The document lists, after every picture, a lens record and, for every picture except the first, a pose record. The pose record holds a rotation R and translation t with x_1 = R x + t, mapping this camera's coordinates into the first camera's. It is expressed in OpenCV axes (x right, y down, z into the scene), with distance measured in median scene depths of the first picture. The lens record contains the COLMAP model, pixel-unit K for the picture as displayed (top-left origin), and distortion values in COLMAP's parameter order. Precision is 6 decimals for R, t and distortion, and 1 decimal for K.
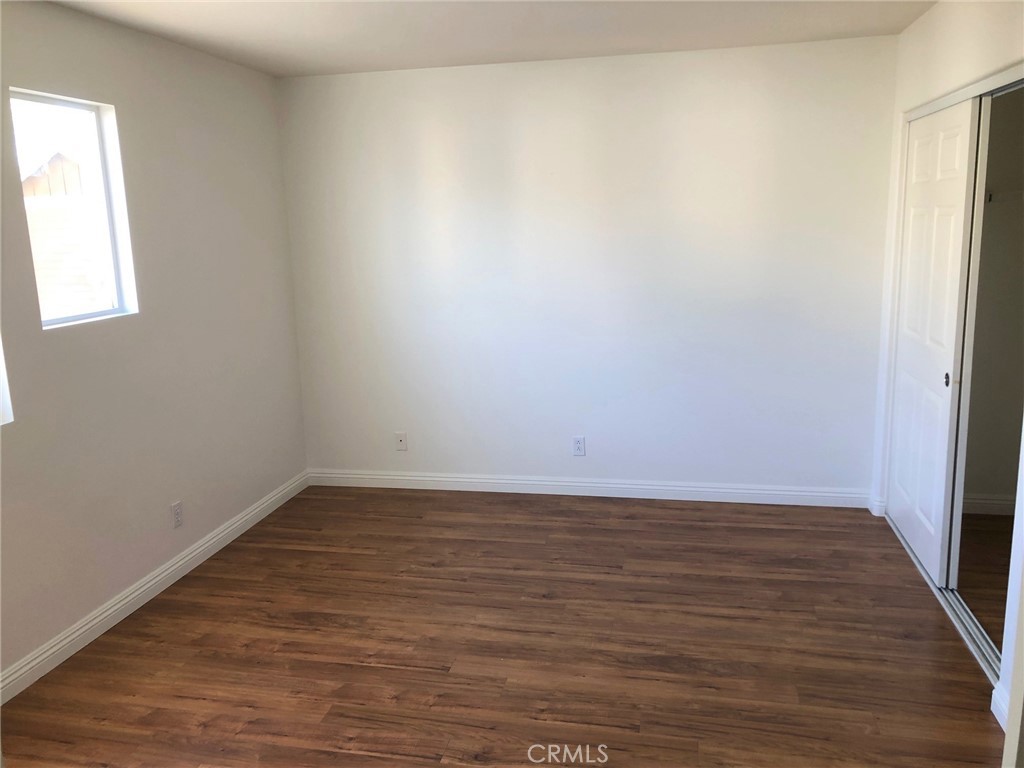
lens RADIAL K [[847.6, 0, 512.0], [0, 847.6, 384.0], [0, 0, 1]] dist [0.040476, -0.011200]
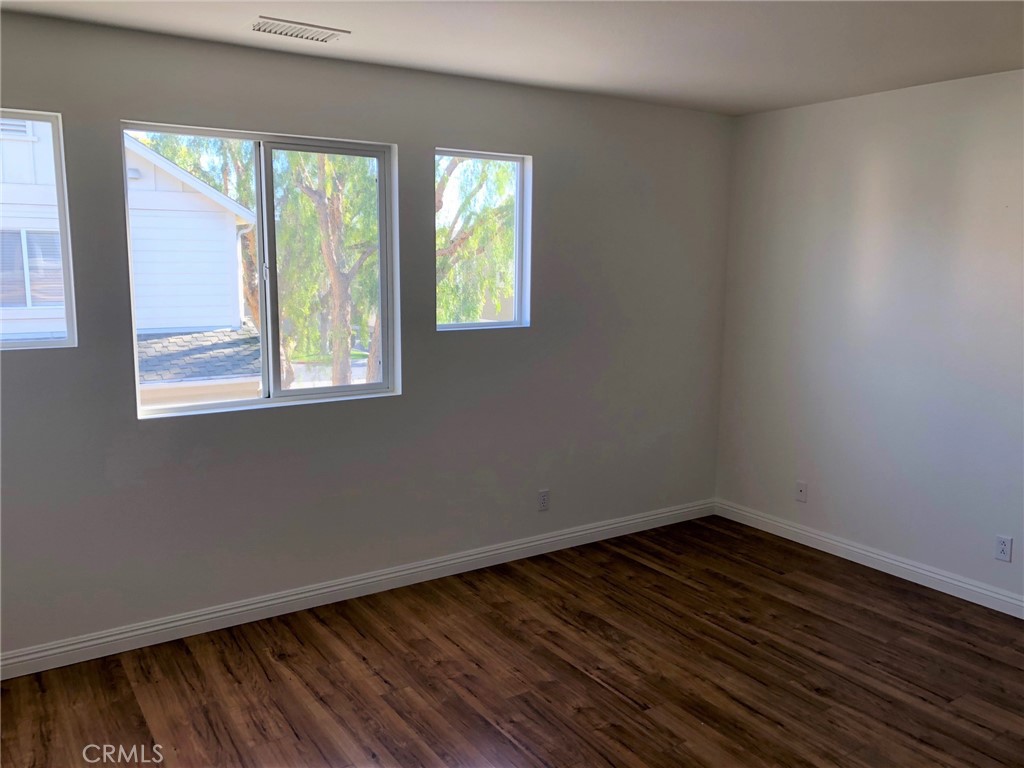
lens RADIAL K [[847.6, 0, 512.0], [0, 847.6, 384.0], [0, 0, 1]] dist [0.040476, -0.011200]
pose [[0.727469, 0.147812, -0.670031, 0.358455], [-0.171690, 0.984669, 0.030815, -0.035123], [0.664313, 0.092621, 0.741694, 0.105708]]
